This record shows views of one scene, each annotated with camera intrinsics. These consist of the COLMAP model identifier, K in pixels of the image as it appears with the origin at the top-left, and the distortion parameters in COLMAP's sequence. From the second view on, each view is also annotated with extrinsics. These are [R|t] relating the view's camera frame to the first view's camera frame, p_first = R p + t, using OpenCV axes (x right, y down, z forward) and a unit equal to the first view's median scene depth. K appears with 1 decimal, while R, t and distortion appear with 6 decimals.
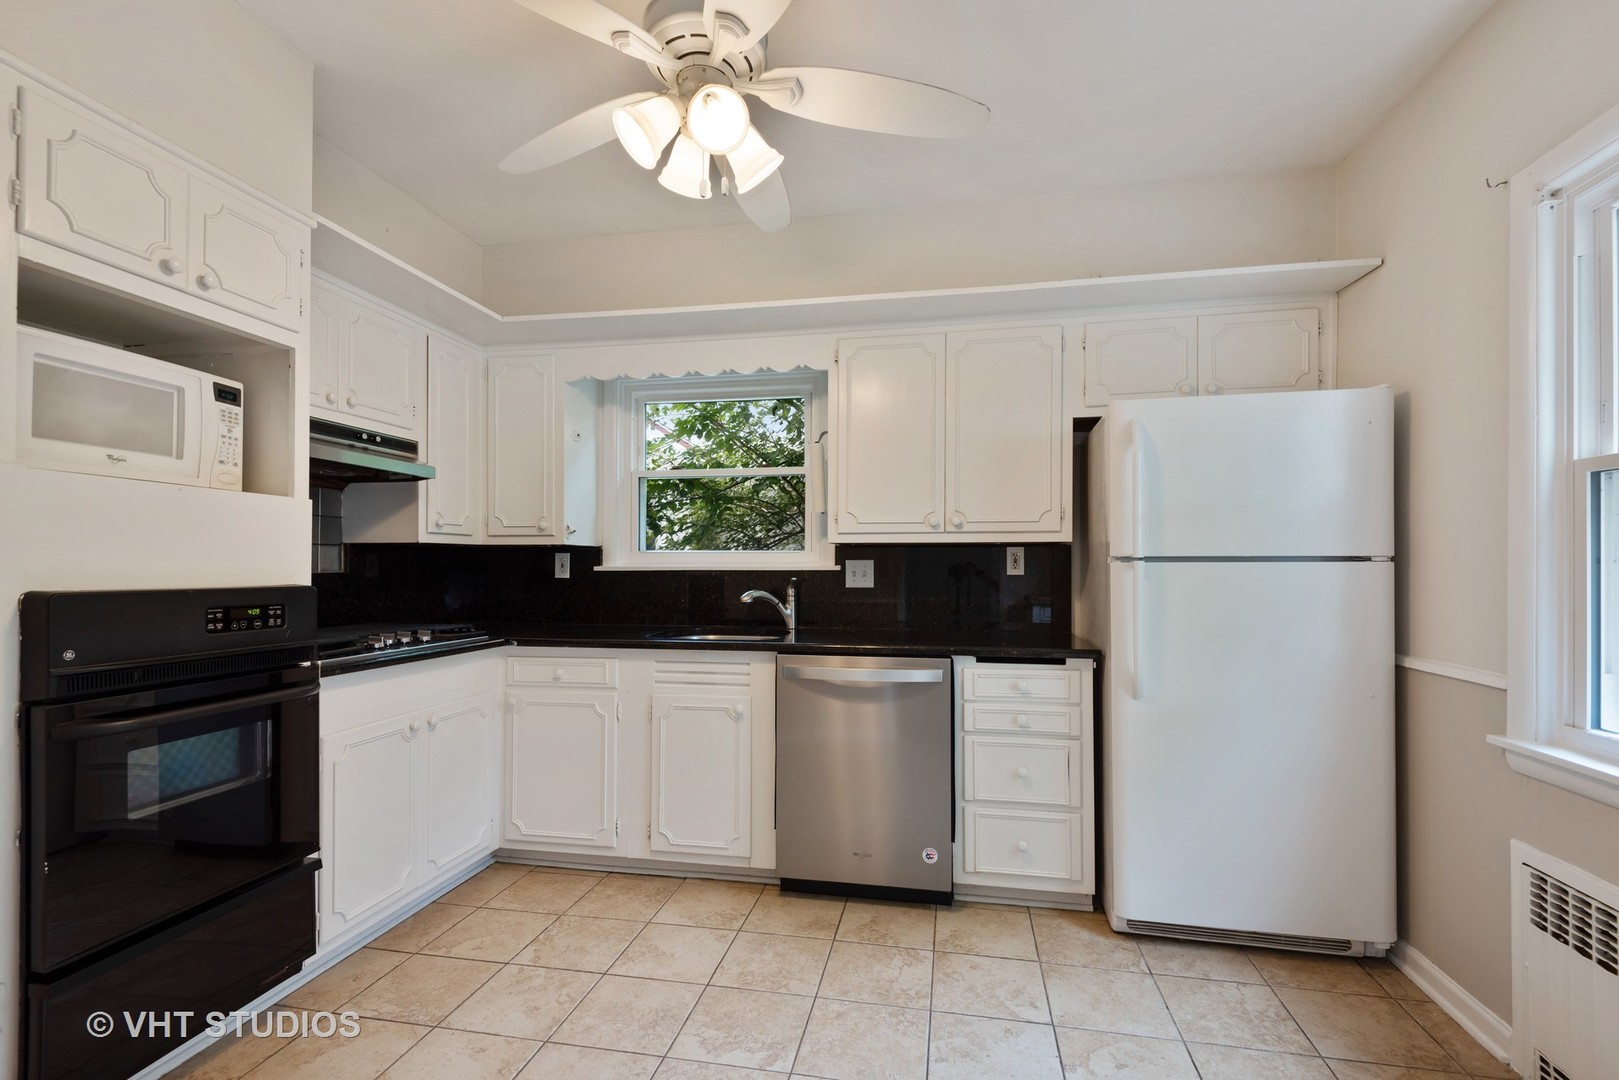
lens RADIAL K [[742.1, 0, 807.0], [0, 742.1, 553.0], [0, 0, 1]] dist [0.031644, -0.005604]
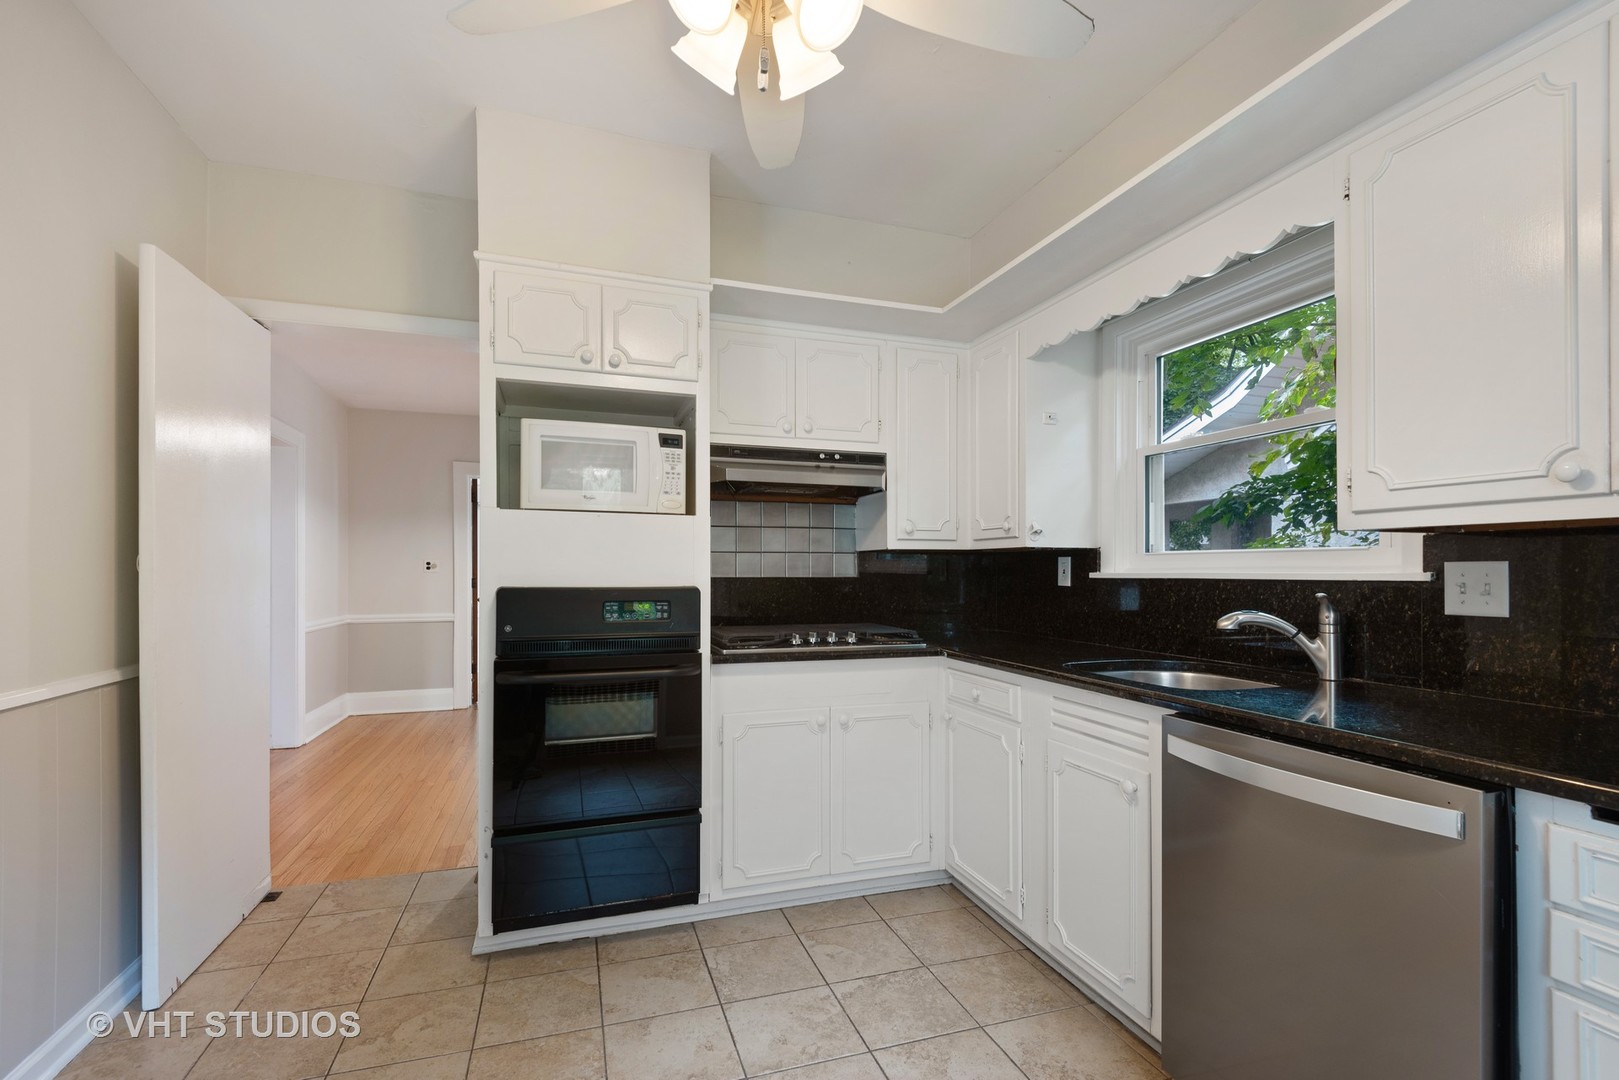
lens RADIAL K [[742.1, 0, 815.3], [0, 742.1, 561.4], [0, 0, 1]] dist [0.031644, -0.005604]
pose [[0.500061, -0.010801, -0.865923, 0.342674], [0.012817, 0.999905, -0.005071, 0.007196], [0.865895, -0.008562, 0.500152, 0.407715]]
